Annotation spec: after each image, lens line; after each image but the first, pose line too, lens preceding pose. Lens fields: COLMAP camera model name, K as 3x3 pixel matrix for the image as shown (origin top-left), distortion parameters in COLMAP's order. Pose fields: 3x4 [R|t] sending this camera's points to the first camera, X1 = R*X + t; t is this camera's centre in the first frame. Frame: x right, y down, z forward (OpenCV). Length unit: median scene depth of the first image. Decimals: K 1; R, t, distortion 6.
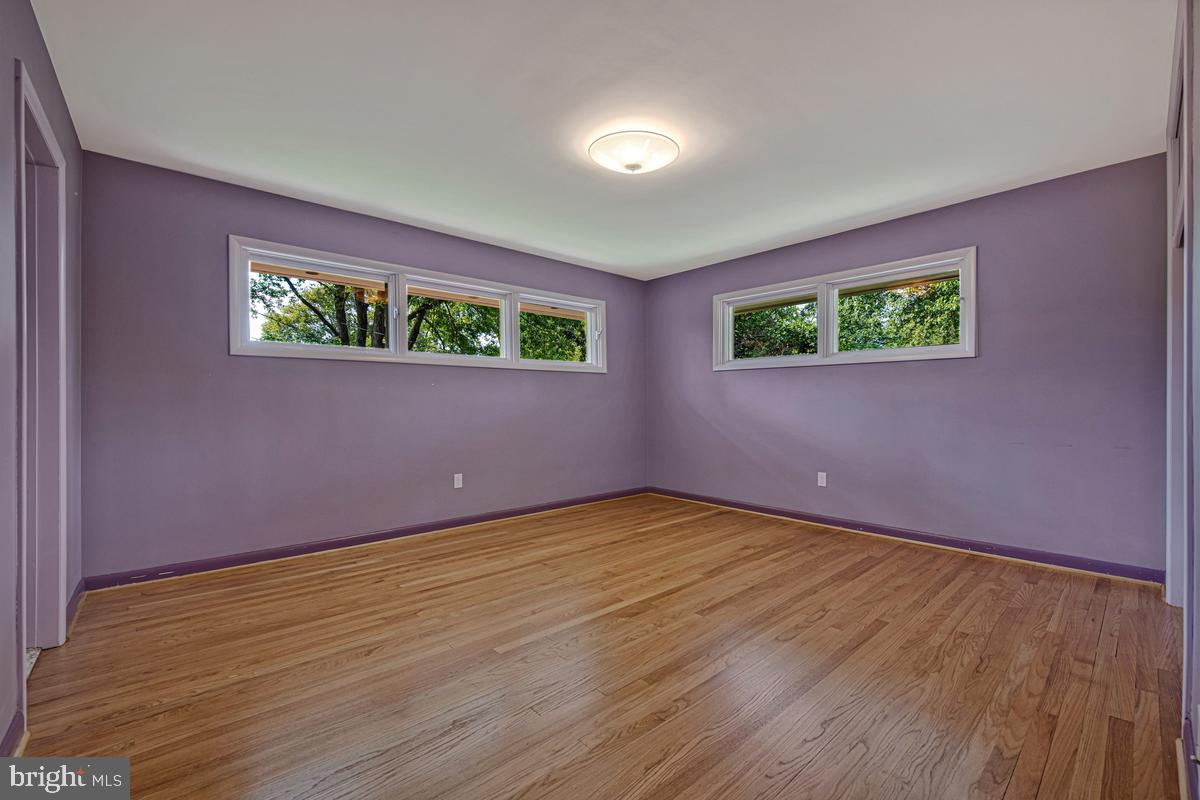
lens RADIAL K [[493.7, 0, 606.2], [0, 493.7, 403.6], [0, 0, 1]] dist [-0.014290, -0.001420]
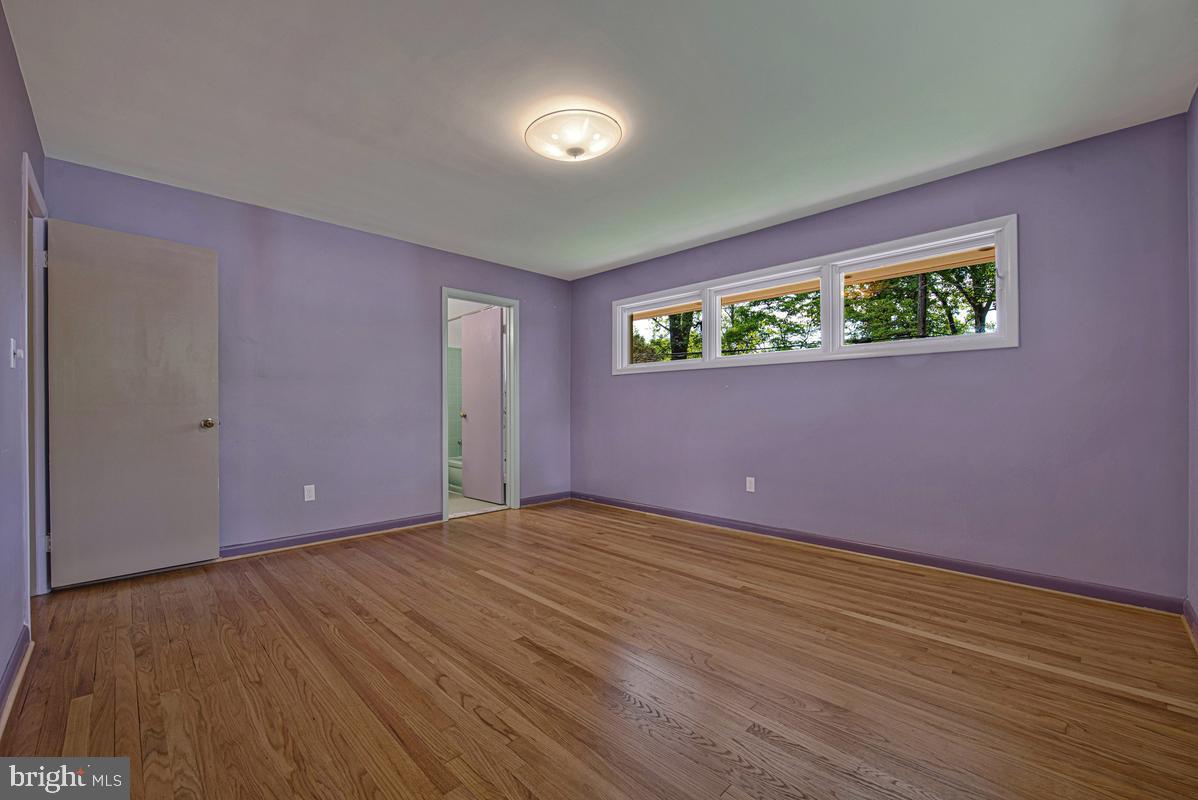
lens RADIAL K [[492.9, 0, 598.2], [0, 492.9, 406.2], [0, 0, 1]] dist [-0.014290, -0.001420]
pose [[0.042492, 0.001586, -0.999096, 0.810180], [0.003421, 0.999993, 0.001733, -0.000578], [0.999091, -0.003492, 0.042486, 0.817695]]
